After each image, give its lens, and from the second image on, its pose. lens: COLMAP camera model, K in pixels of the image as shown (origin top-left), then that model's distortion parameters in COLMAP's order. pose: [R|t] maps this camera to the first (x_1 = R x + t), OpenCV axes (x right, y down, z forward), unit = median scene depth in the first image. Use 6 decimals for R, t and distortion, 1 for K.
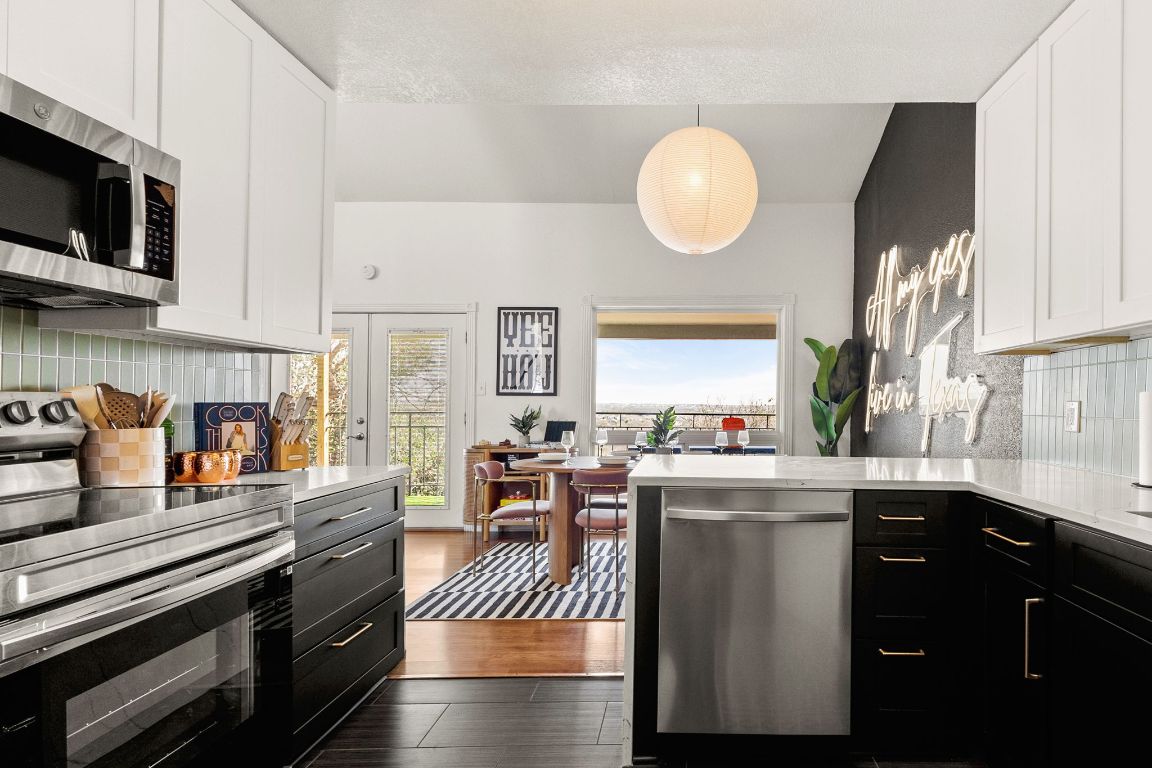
lens RADIAL K [[628.0, 0, 618.7], [0, 628.0, 412.1], [0, 0, 1]] dist [0.001106, -0.000529]
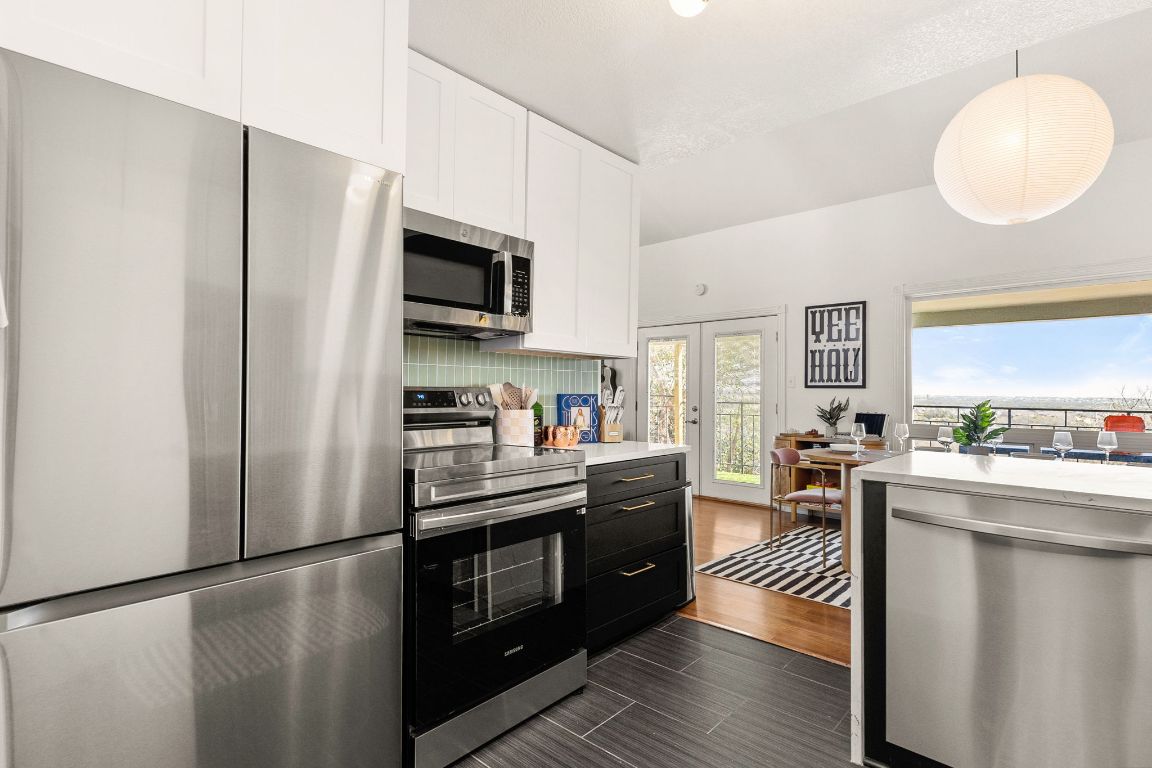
lens RADIAL K [[560.9, 0, 576.0], [0, 560.9, 384.0], [0, 0, 1]] dist [0.001417, -0.000049]
pose [[0.727036, -0.008661, -0.686545, 0.202341], [-0.014066, 0.999523, -0.027505, -0.001544], [0.686455, 0.029653, 0.726567, 0.028078]]
